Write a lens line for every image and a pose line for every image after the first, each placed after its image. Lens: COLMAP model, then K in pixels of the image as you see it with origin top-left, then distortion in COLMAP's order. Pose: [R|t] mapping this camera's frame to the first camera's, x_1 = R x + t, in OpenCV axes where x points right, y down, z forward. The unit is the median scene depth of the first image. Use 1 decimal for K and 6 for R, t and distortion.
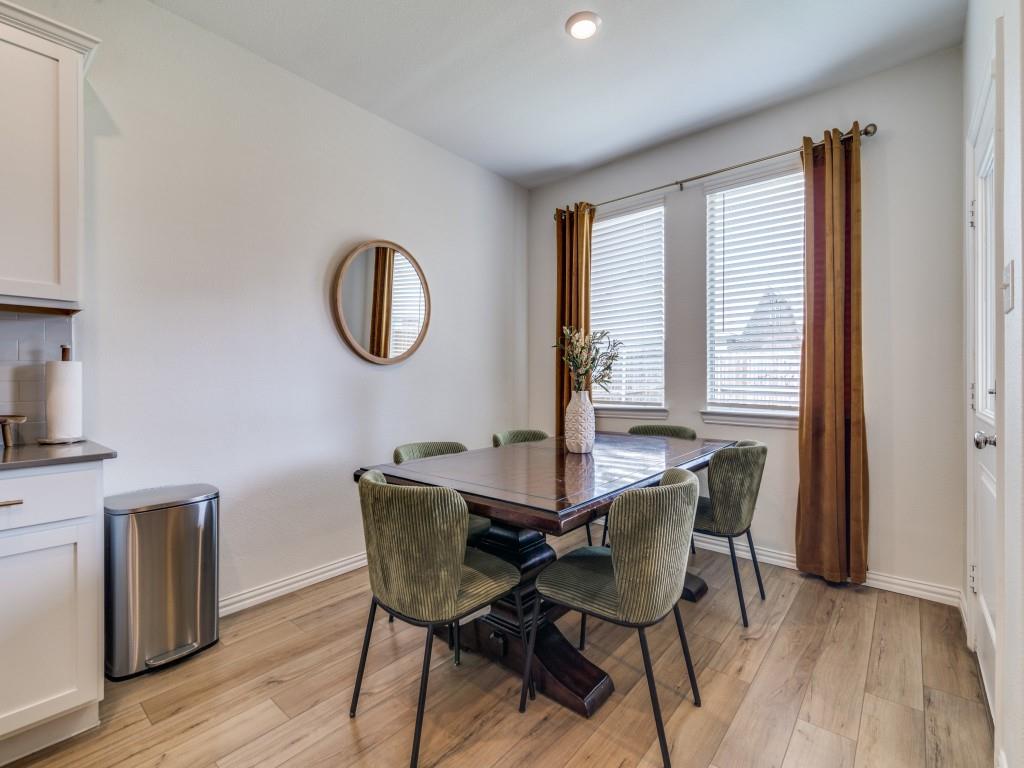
lens RADIAL K [[465.7, 0, 512.4], [0, 465.7, 381.2], [0, 0, 1]] dist [0.014910, -0.001153]
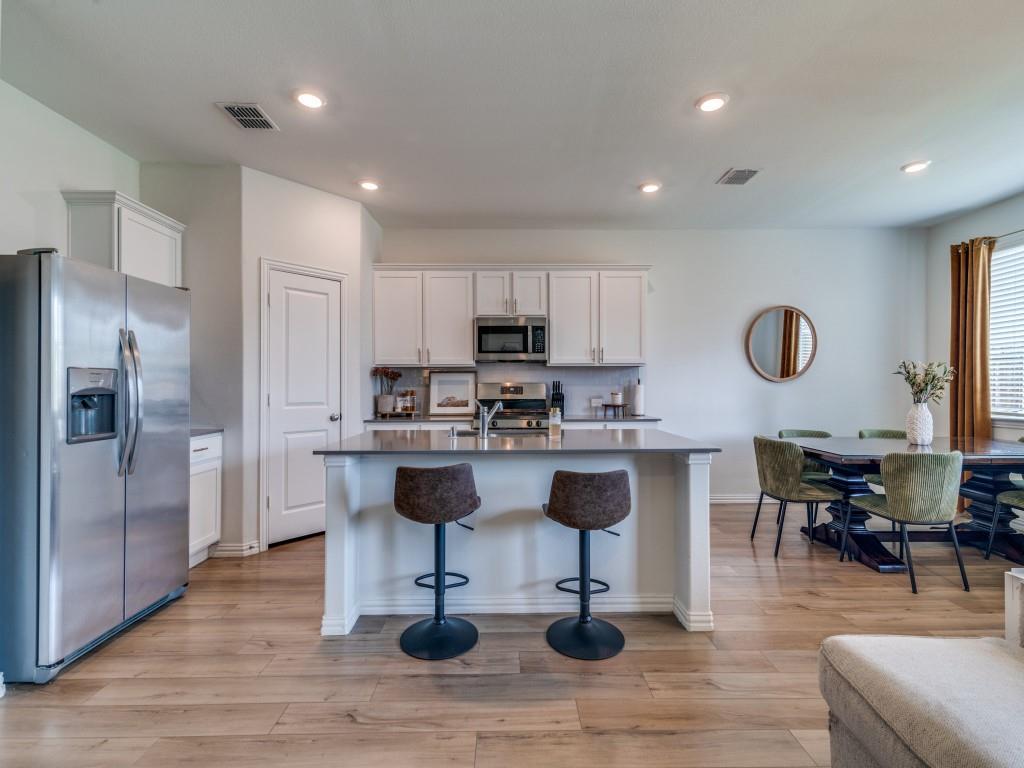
lens RADIAL K [[465.7, 0, 512.3], [0, 465.7, 380.8], [0, 0, 1]] dist [0.014910, -0.001153]
pose [[0.654475, -0.002068, -0.756081, 0.453983], [-0.000779, 0.999994, -0.003410, -0.044813], [0.756083, 0.002821, 0.654470, -1.011469]]
